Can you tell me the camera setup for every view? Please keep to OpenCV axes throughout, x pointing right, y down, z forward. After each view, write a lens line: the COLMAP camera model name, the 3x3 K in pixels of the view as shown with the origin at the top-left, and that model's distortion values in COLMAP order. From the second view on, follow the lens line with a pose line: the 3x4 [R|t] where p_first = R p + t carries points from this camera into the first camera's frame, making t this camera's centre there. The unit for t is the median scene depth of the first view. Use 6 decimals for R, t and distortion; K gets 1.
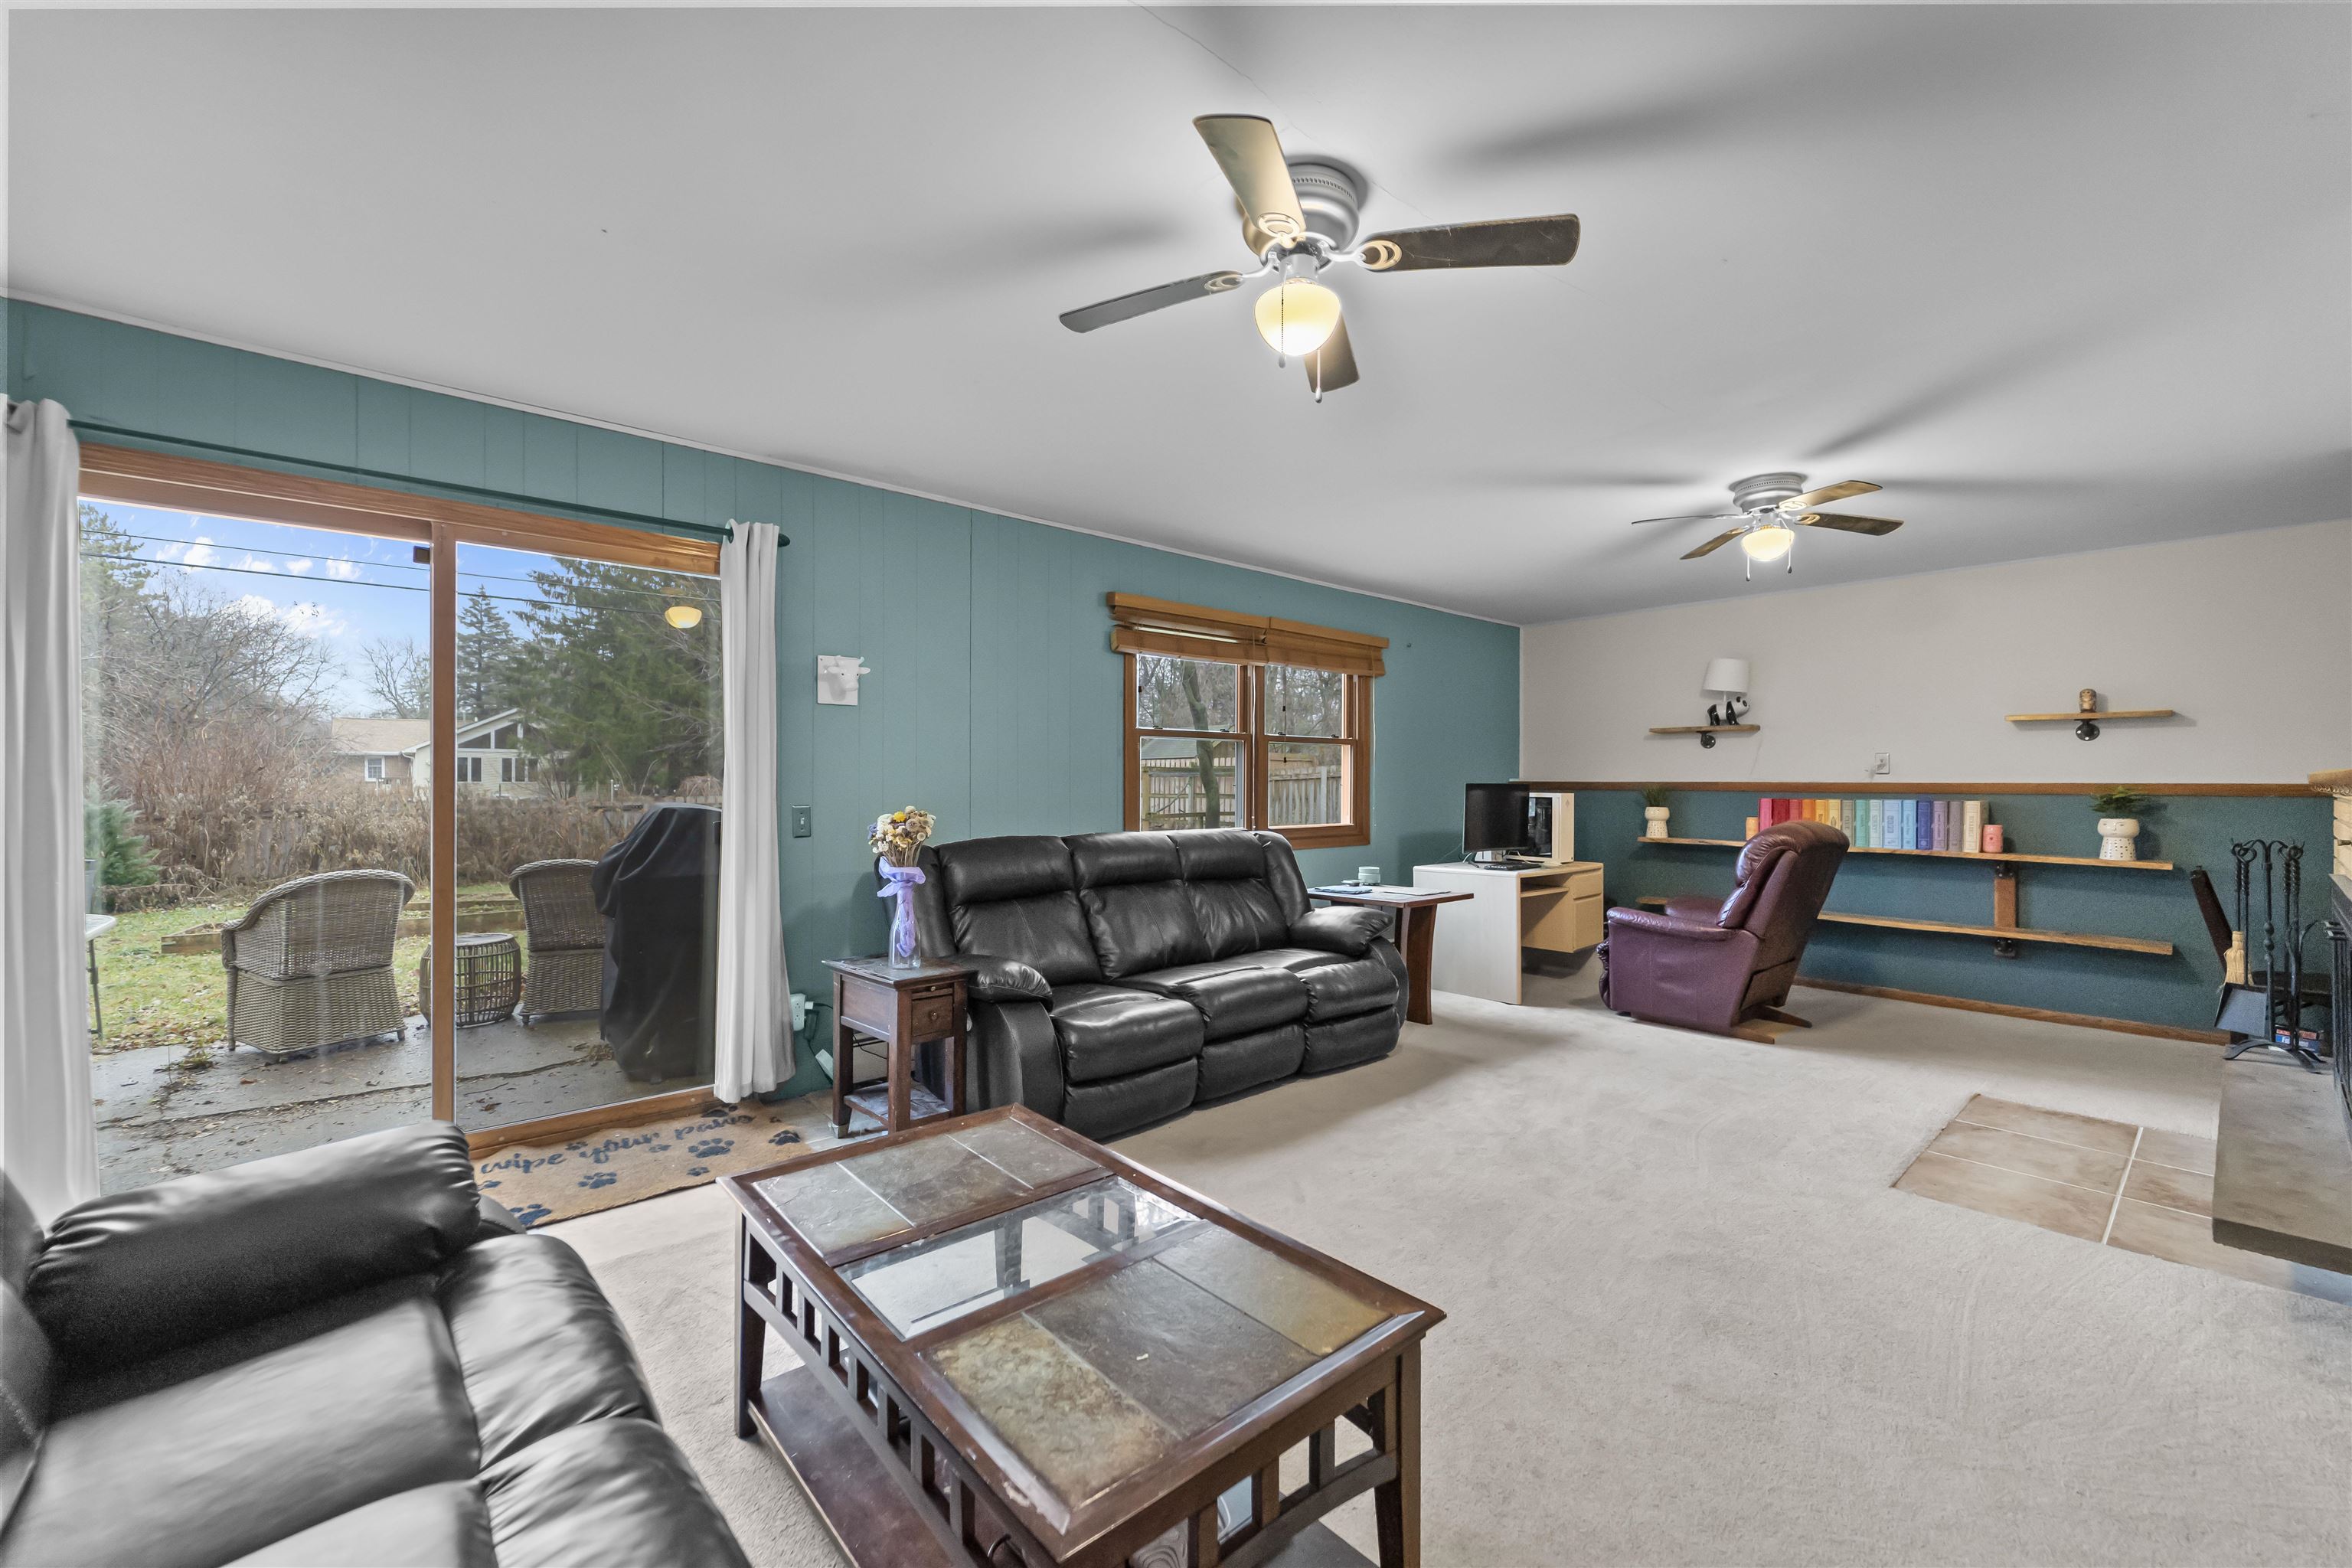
lens RADIAL K [[938.1, 0, 1171.2], [0, 938.1, 793.9], [0, 0, 1]] dist [0.000825, -0.000084]
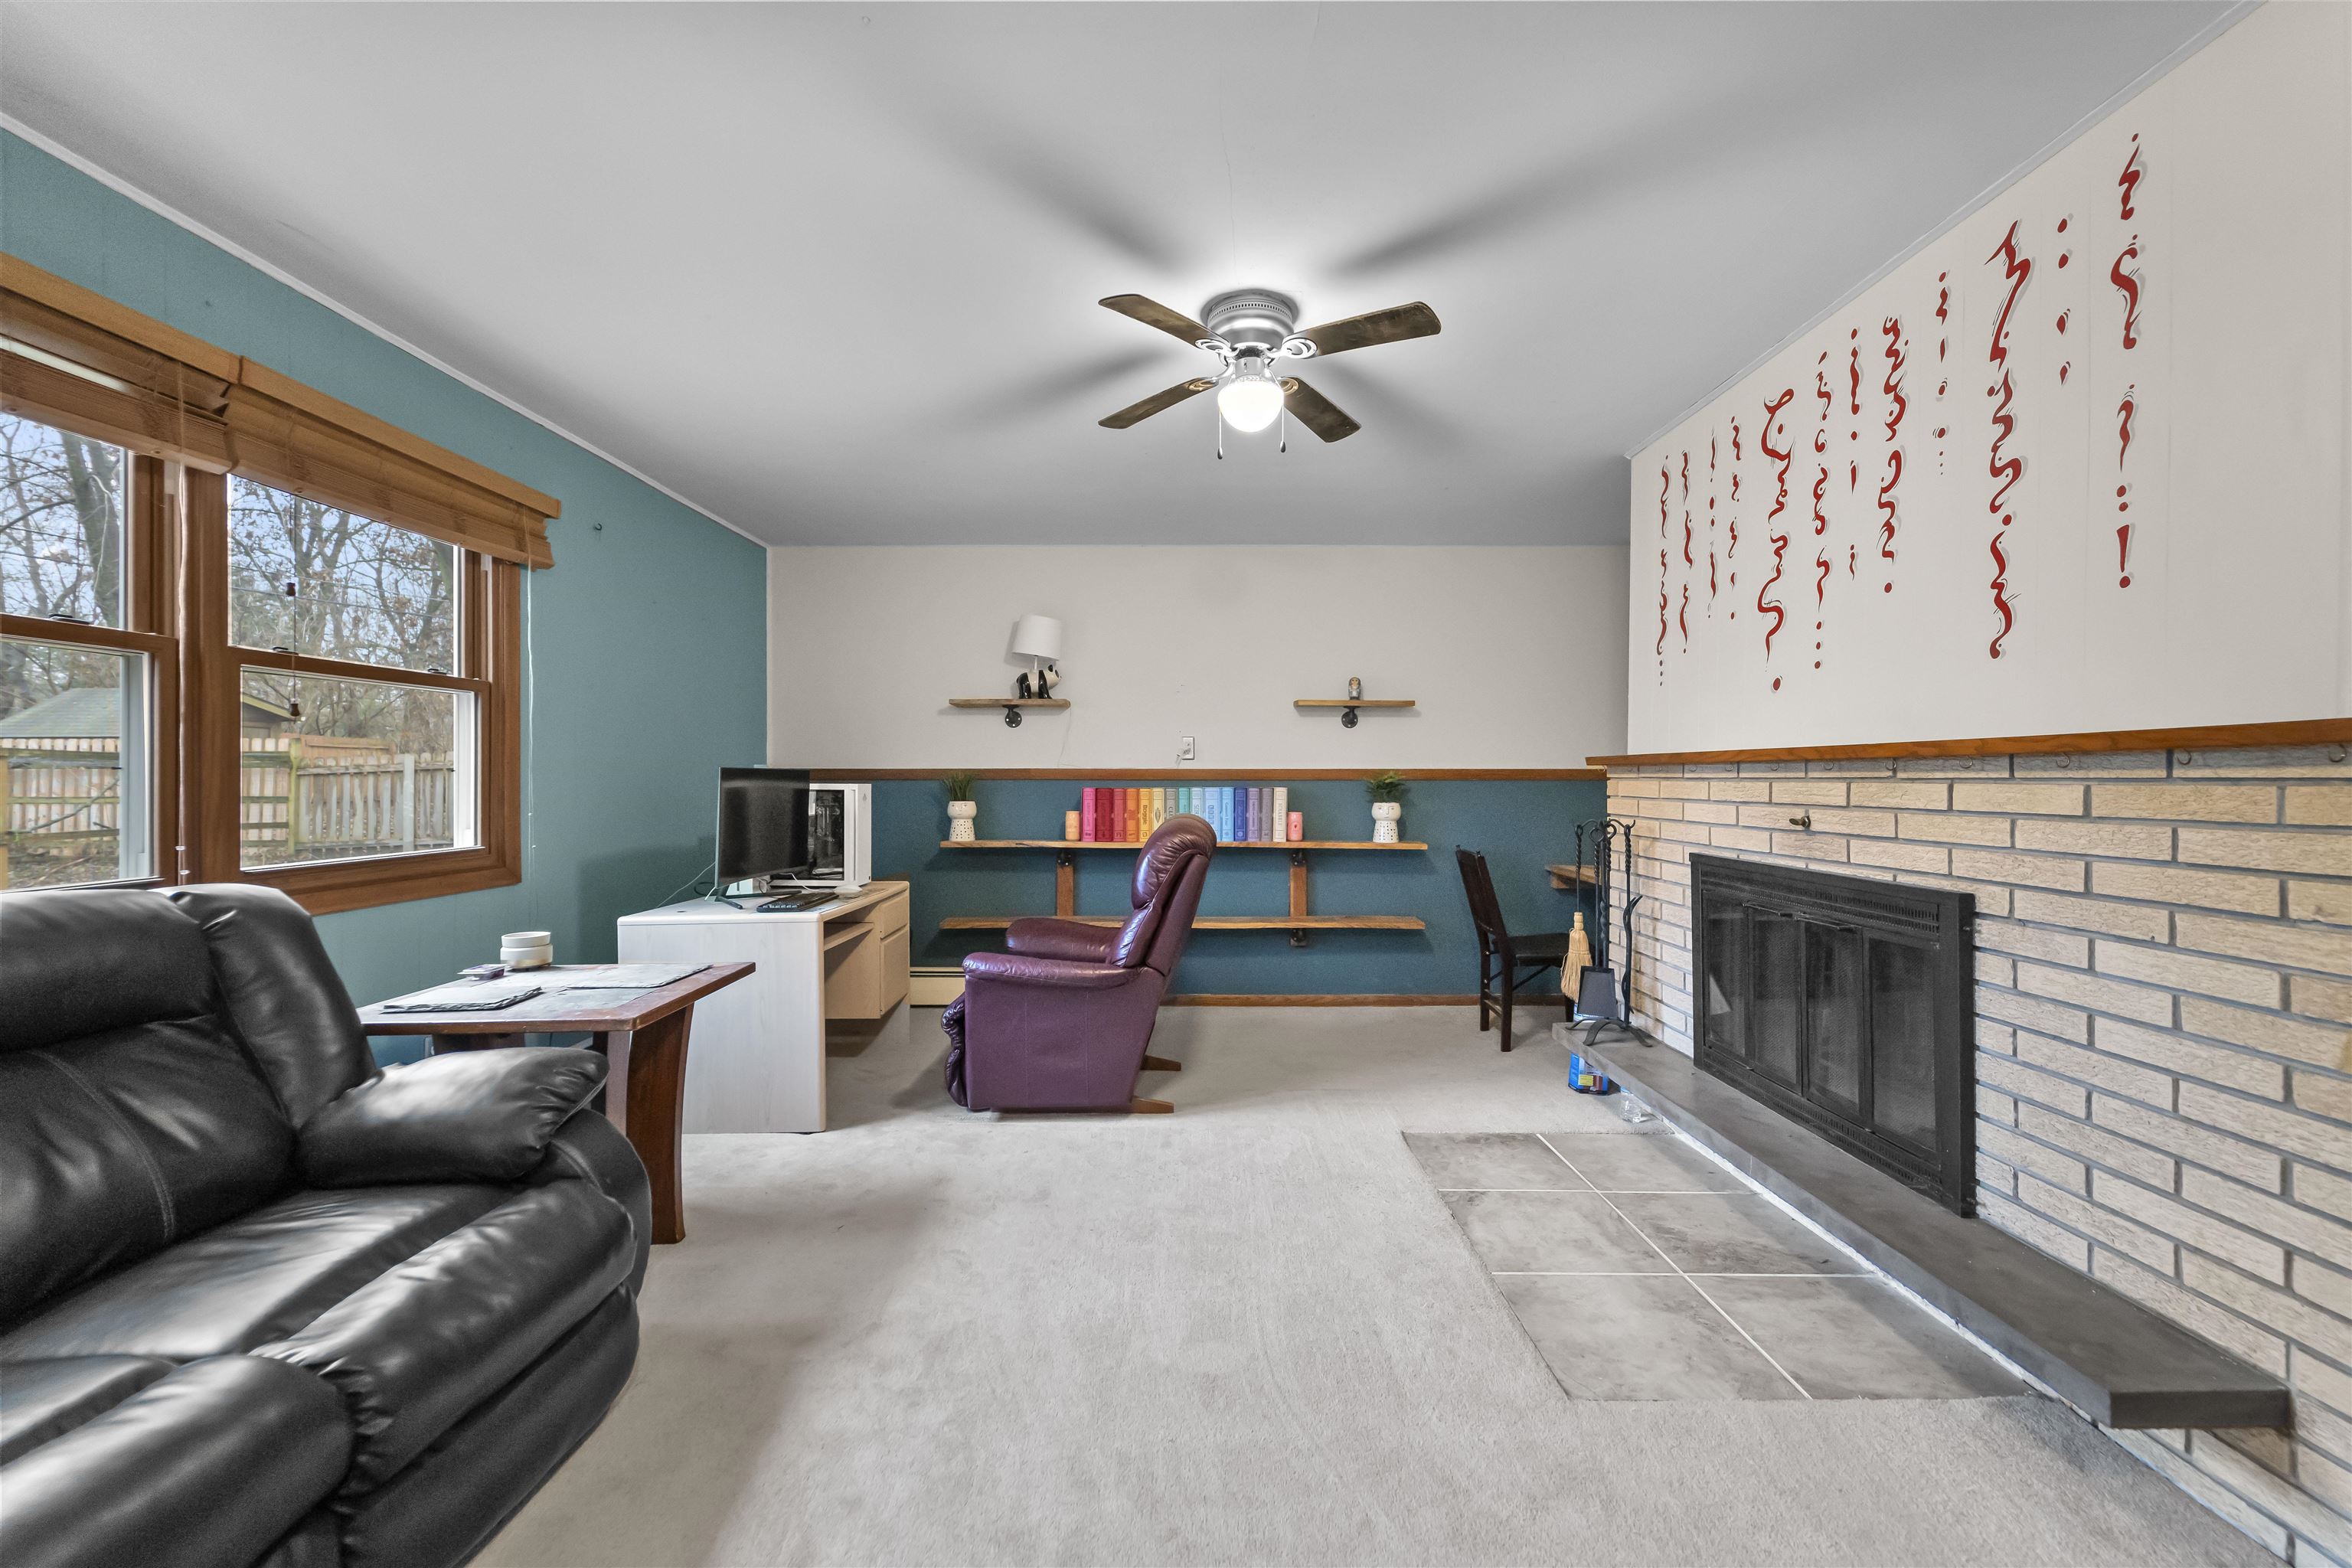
lens RADIAL K [[934.2, 0, 1175.5], [0, 934.2, 782.4], [0, 0, 1]] dist [-0.001106, -0.000445]
pose [[0.660829, -0.006406, 0.750509, 0.074131], [0.012302, 0.999922, -0.002297, 0.003362], [-0.750435, 0.010750, 0.660857, 0.454940]]
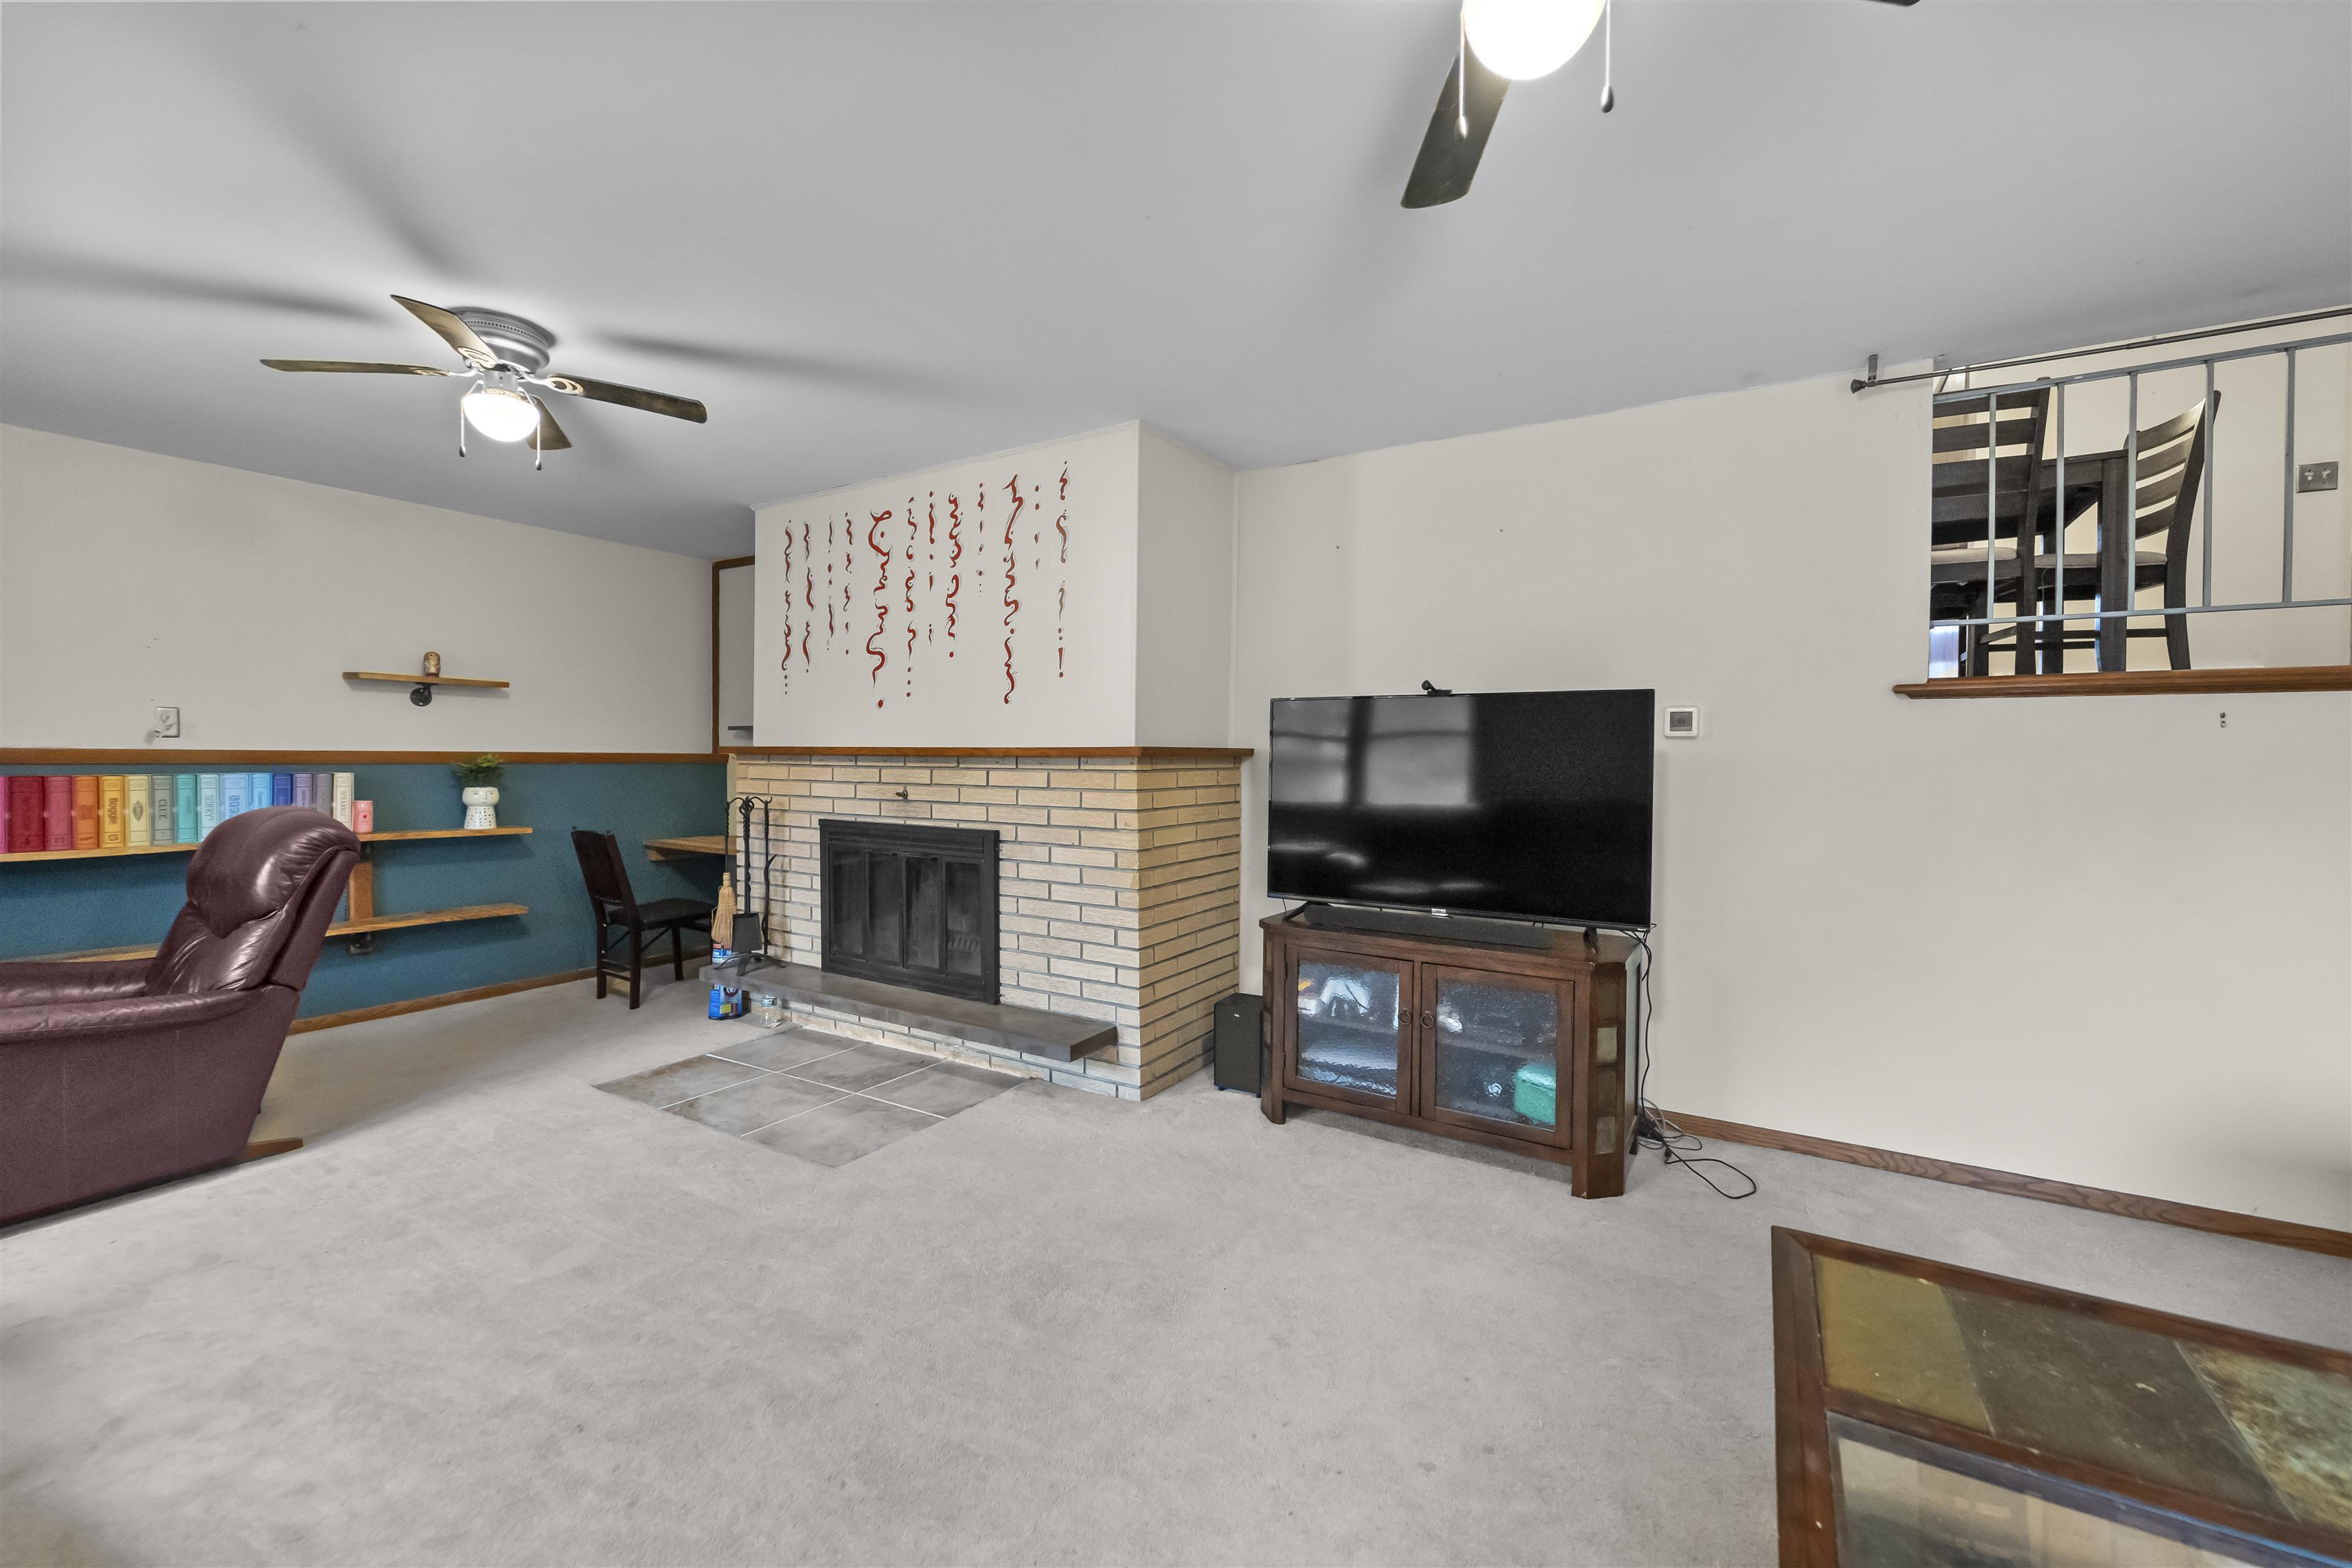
lens RADIAL K [[941.6, 0, 1176.0], [0, 941.6, 784.0], [0, 0, 1]] dist [-0.001554, -0.000219]
pose [[-0.303476, -0.032388, 0.952288, -0.152926], [0.004708, 0.999359, 0.035489, -0.008285], [-0.952827, 0.015253, -0.303129, 0.554426]]
